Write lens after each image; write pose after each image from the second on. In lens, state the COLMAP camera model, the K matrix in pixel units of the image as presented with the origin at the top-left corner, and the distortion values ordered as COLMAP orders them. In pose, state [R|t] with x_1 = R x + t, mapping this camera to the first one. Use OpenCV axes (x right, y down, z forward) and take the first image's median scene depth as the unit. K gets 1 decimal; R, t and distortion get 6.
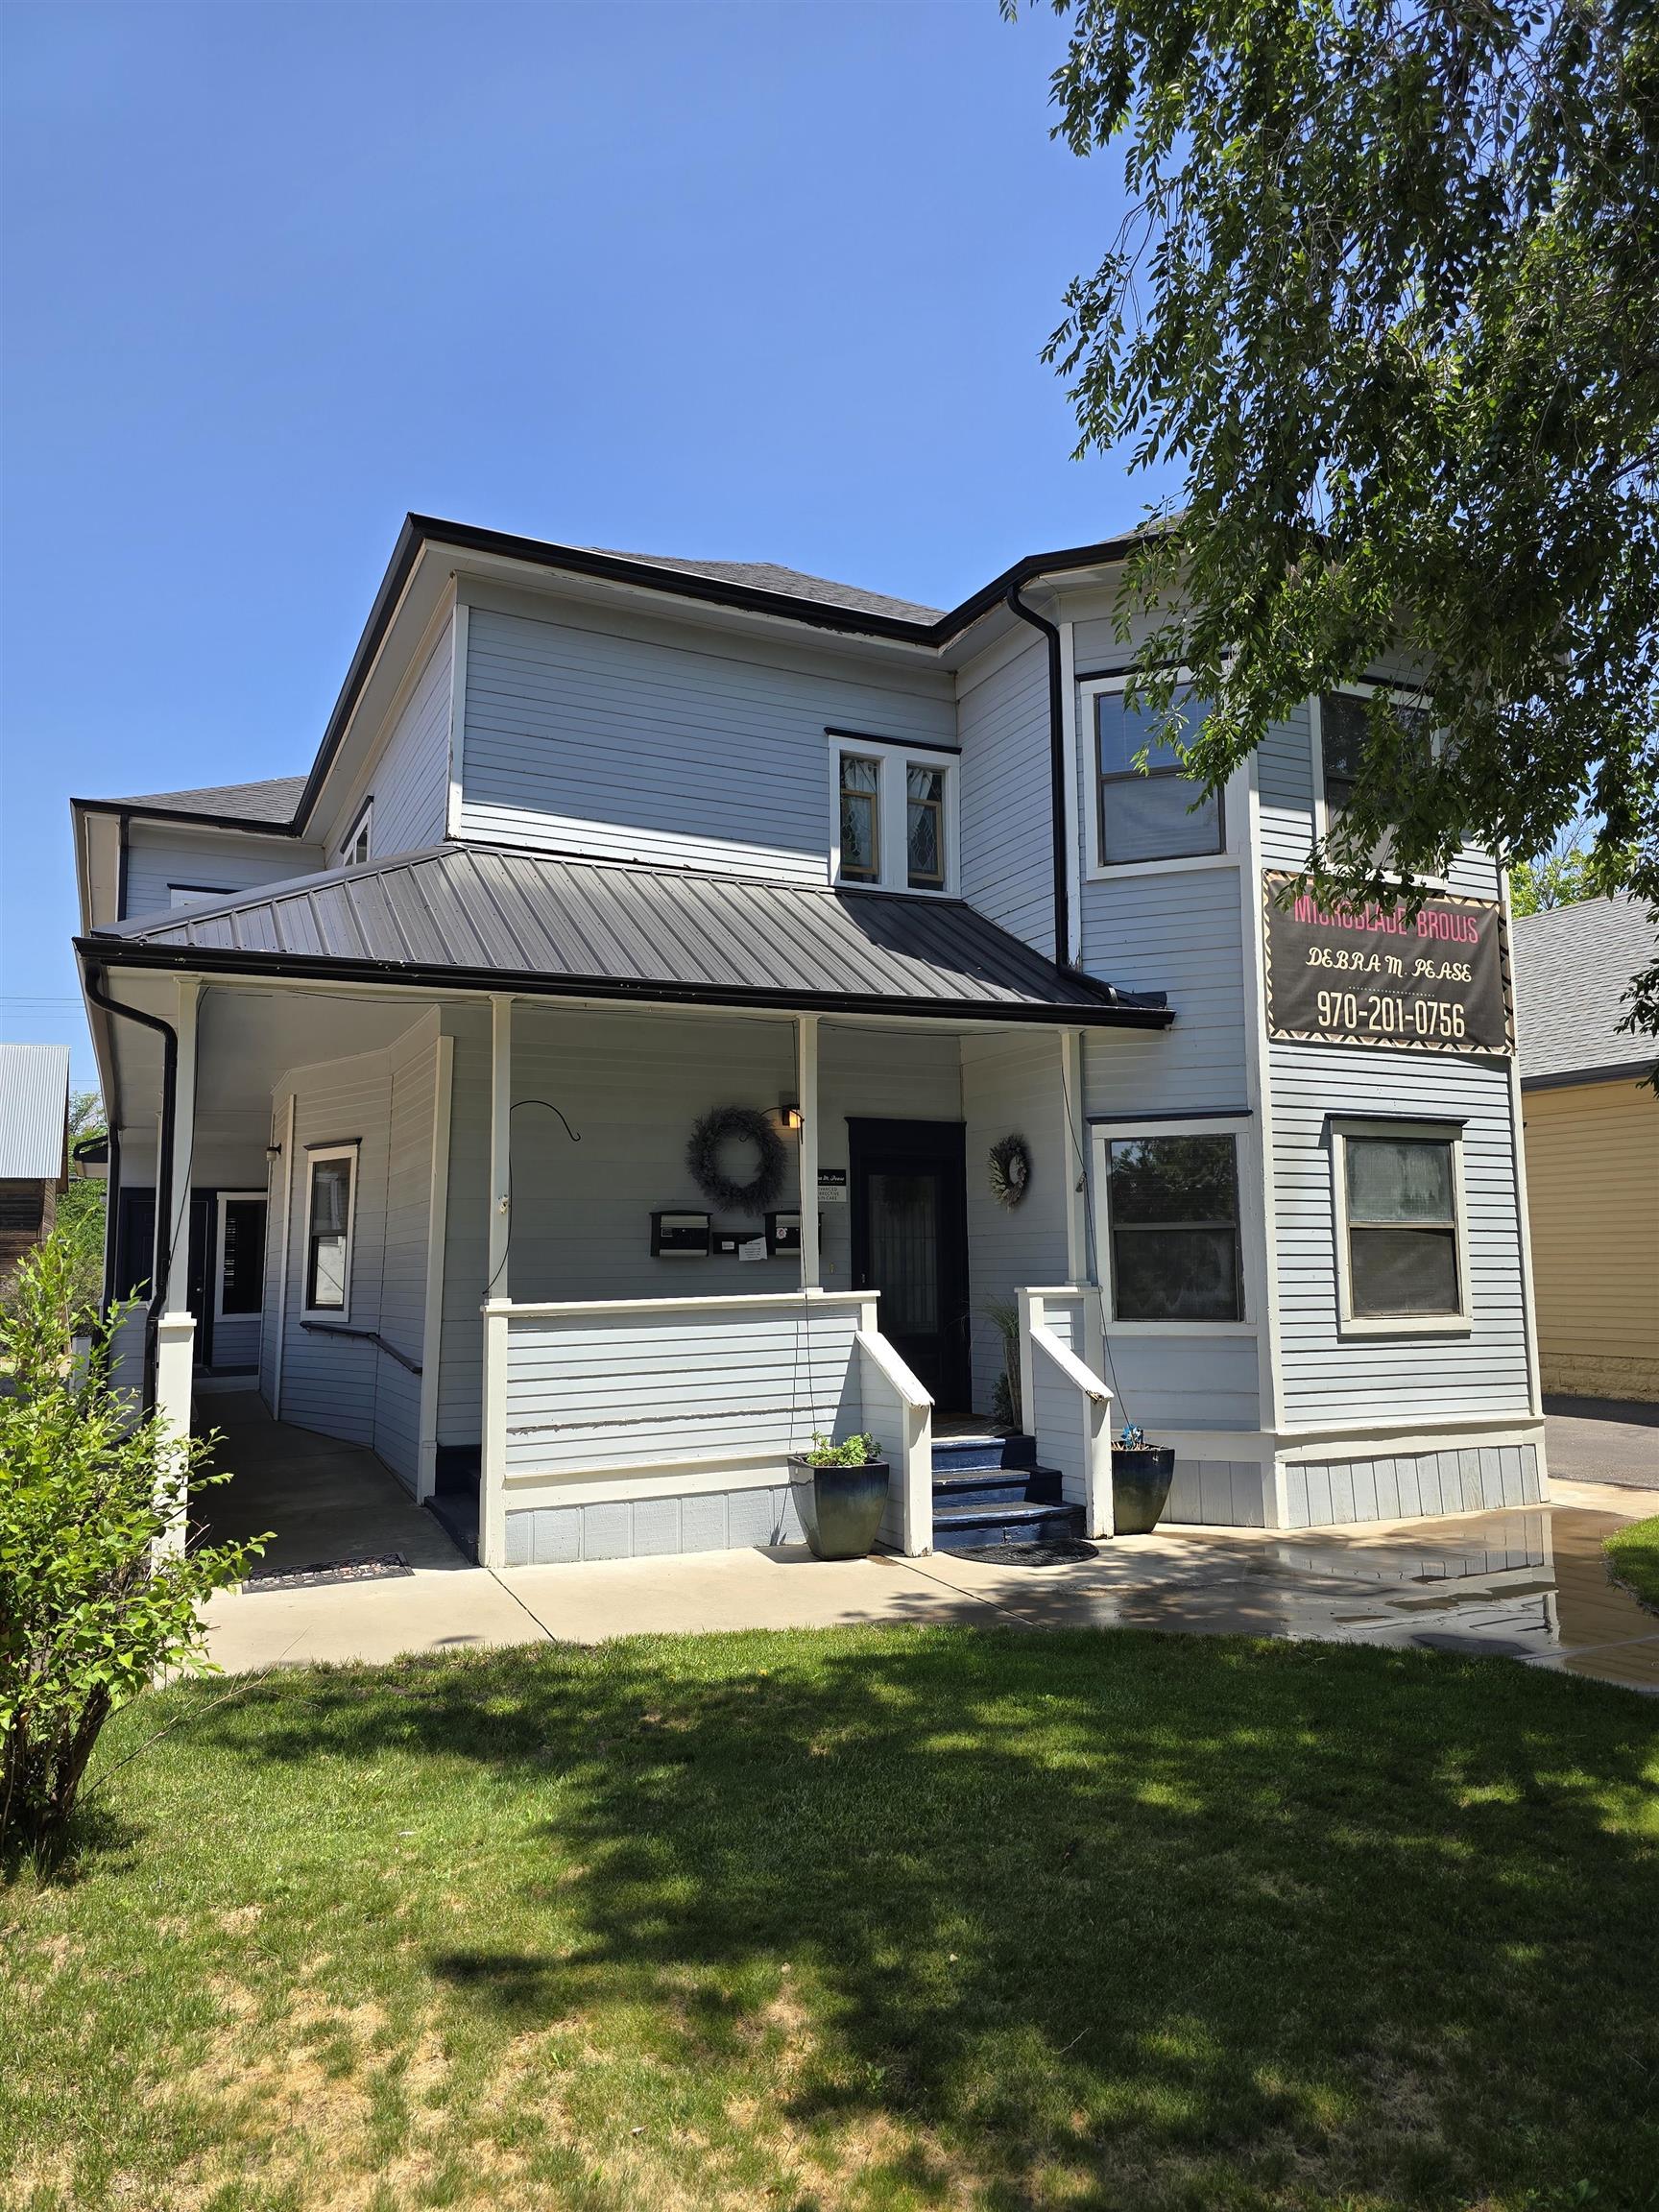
lens RADIAL K [[1442.9, 0, 829.5], [0, 1442.9, 1106.0], [0, 0, 1]] dist [0.009973, 0.002629]
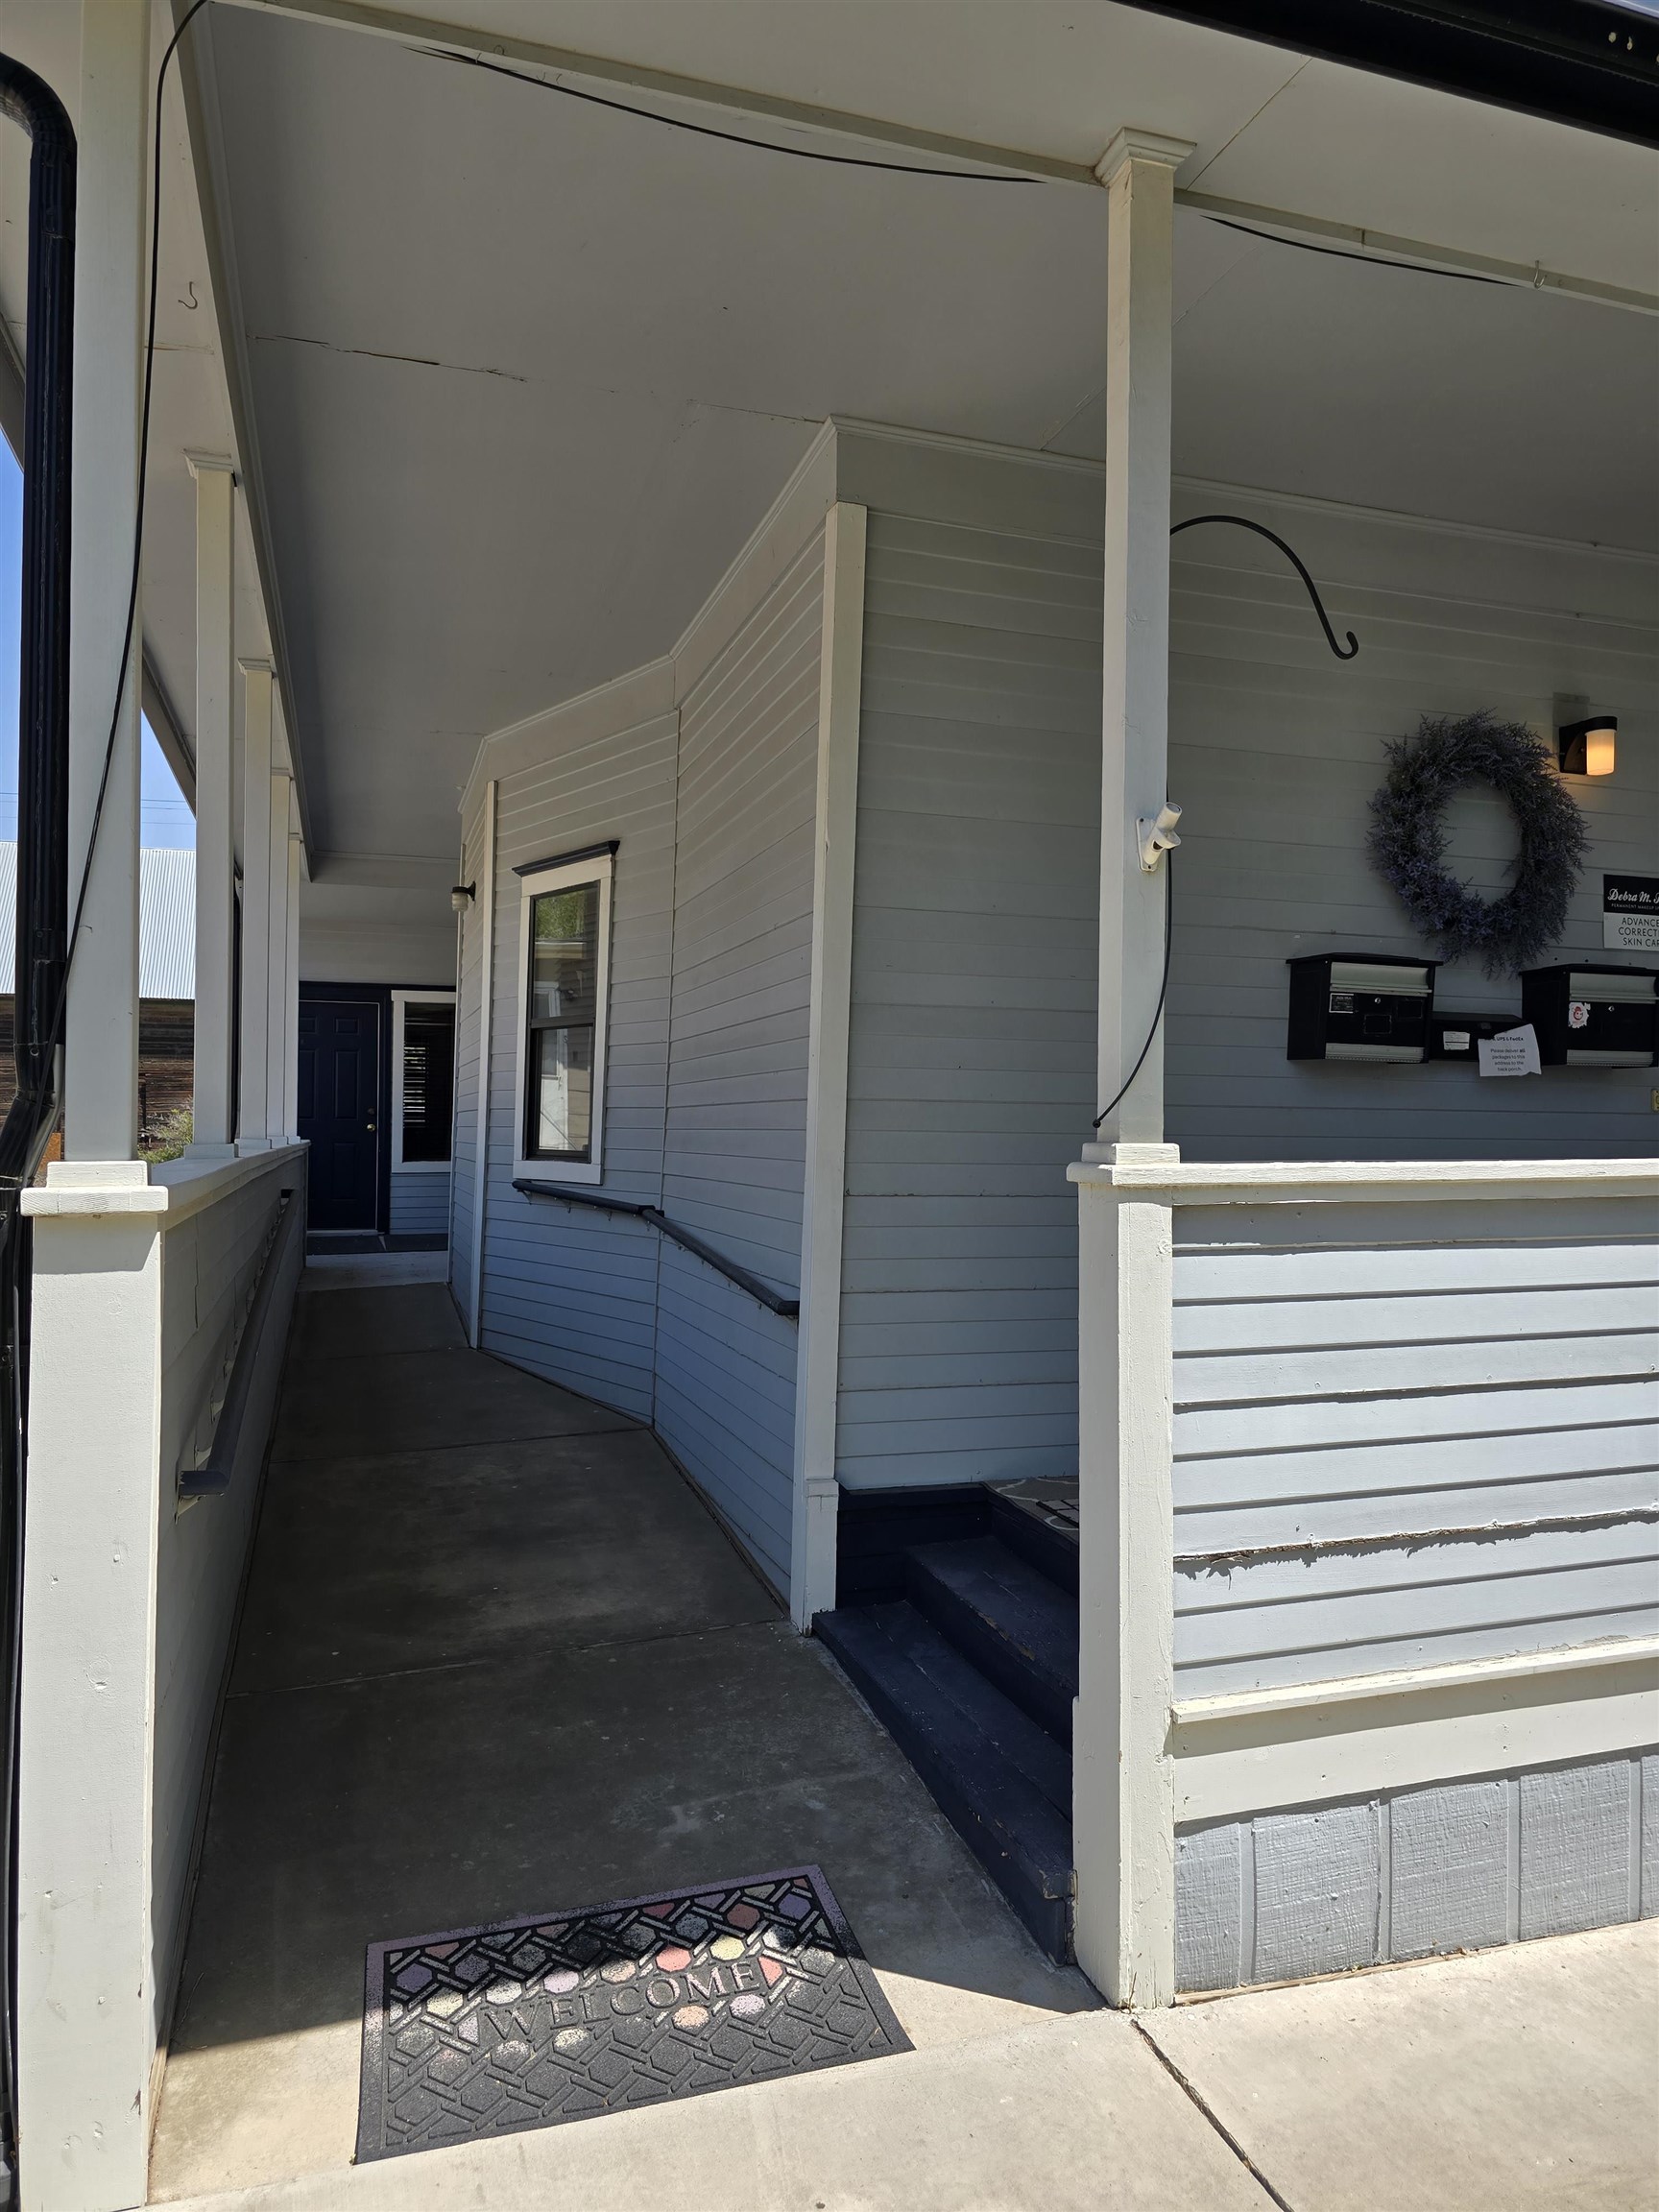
lens RADIAL K [[1509.5, 0, 841.2], [0, 1509.5, 1128.7], [0, 0, 1]] dist [0.085214, -0.081111]
pose [[0.991395, 0.024024, -0.128681, -0.206137], [-0.009316, 0.993471, 0.113705, 0.076721], [0.130573, -0.111527, 0.985146, 0.549503]]
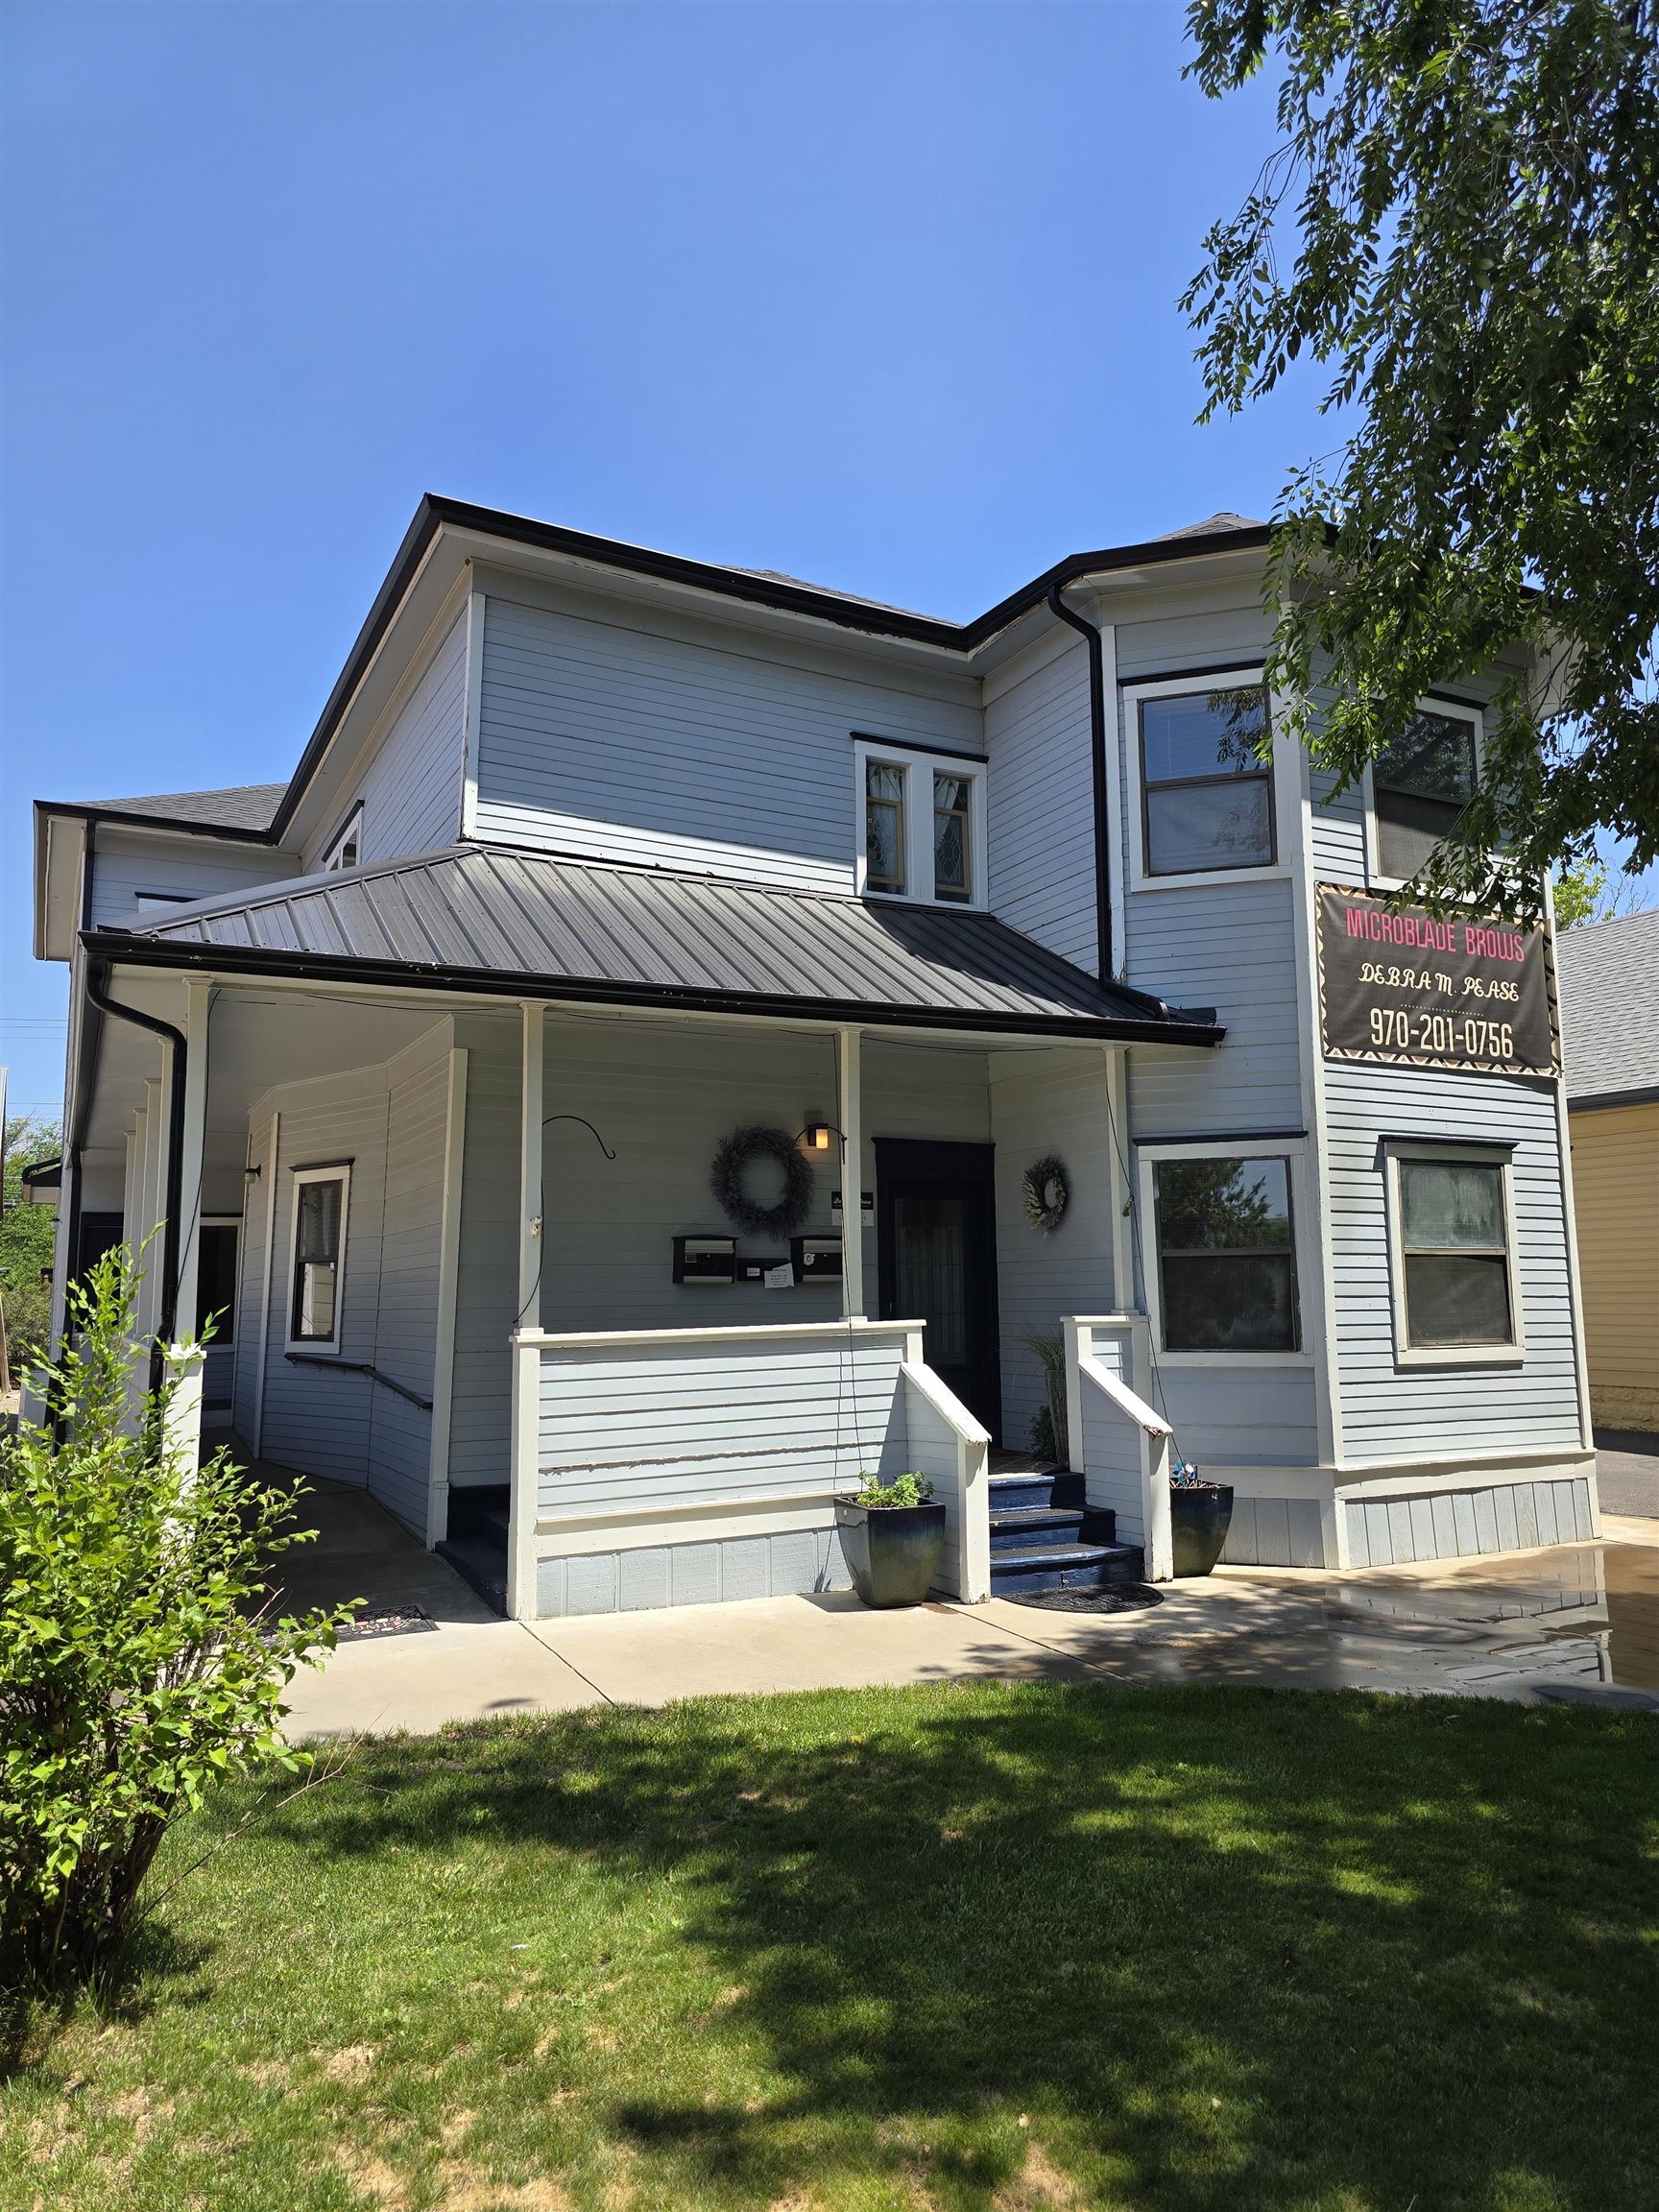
lens RADIAL K [[1448.5, 0, 838.0], [0, 1448.5, 1112.8], [0, 0, 1]] dist [0.011056, -0.002596]
pose [[0.999140, 0.005162, 0.041137, -0.057621], [-0.004523, 0.999868, -0.015603, 0.007042], [-0.041212, 0.015404, 0.999032, 0.048119]]
